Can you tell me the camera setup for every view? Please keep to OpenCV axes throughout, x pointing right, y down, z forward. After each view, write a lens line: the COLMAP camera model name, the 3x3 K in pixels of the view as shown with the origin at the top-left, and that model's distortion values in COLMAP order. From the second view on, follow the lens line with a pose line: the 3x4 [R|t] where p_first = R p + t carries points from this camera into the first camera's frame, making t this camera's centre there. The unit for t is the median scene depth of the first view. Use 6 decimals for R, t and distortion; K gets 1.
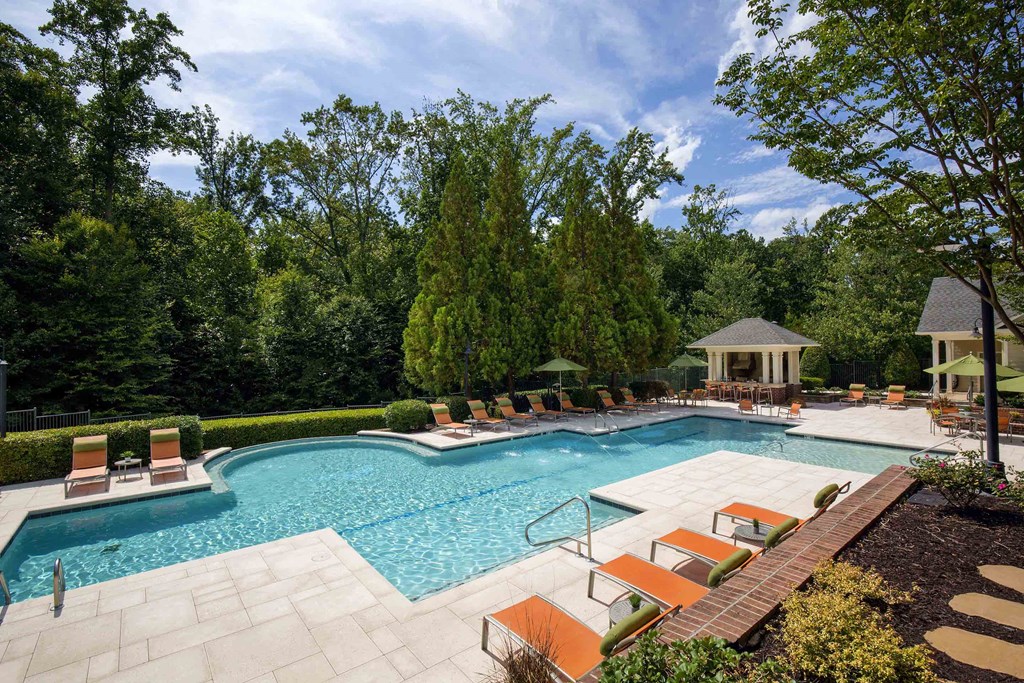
lens RADIAL K [[463.8, 0, 514.7], [0, 463.8, 346.7], [0, 0, 1]] dist [-0.015501, -0.000022]
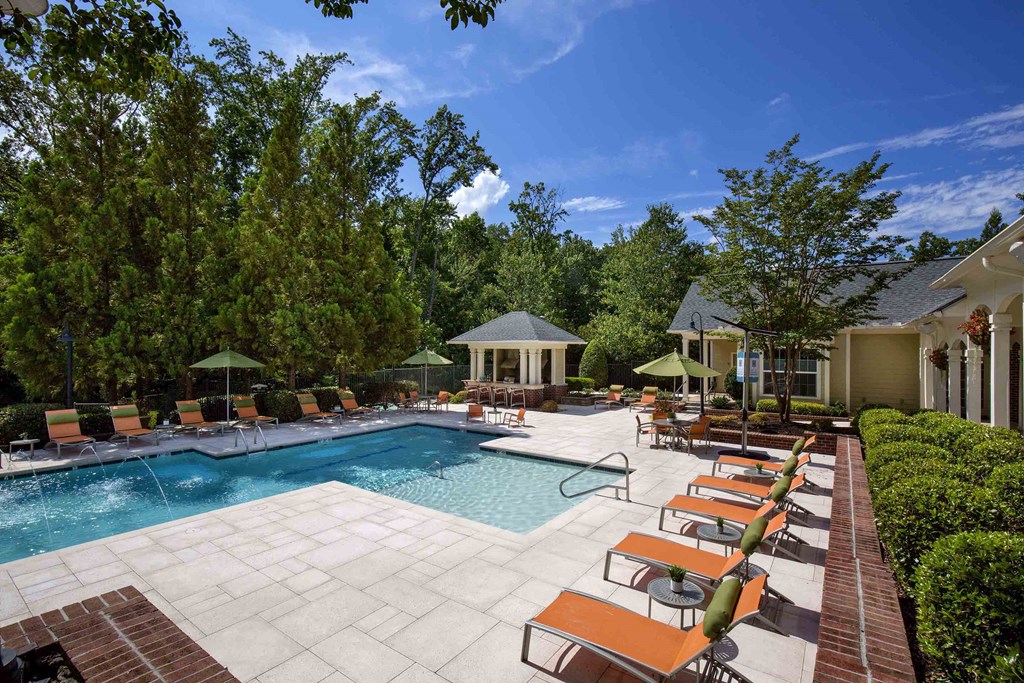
lens RADIAL K [[463.8, 0, 509.7], [0, 463.8, 343.4], [0, 0, 1]] dist [-0.015501, -0.000022]
pose [[0.967329, 0.019226, 0.252796, 0.237407], [-0.017258, 0.999801, -0.009999, 0.008206], [-0.252938, 0.005309, 0.967468, 0.115969]]
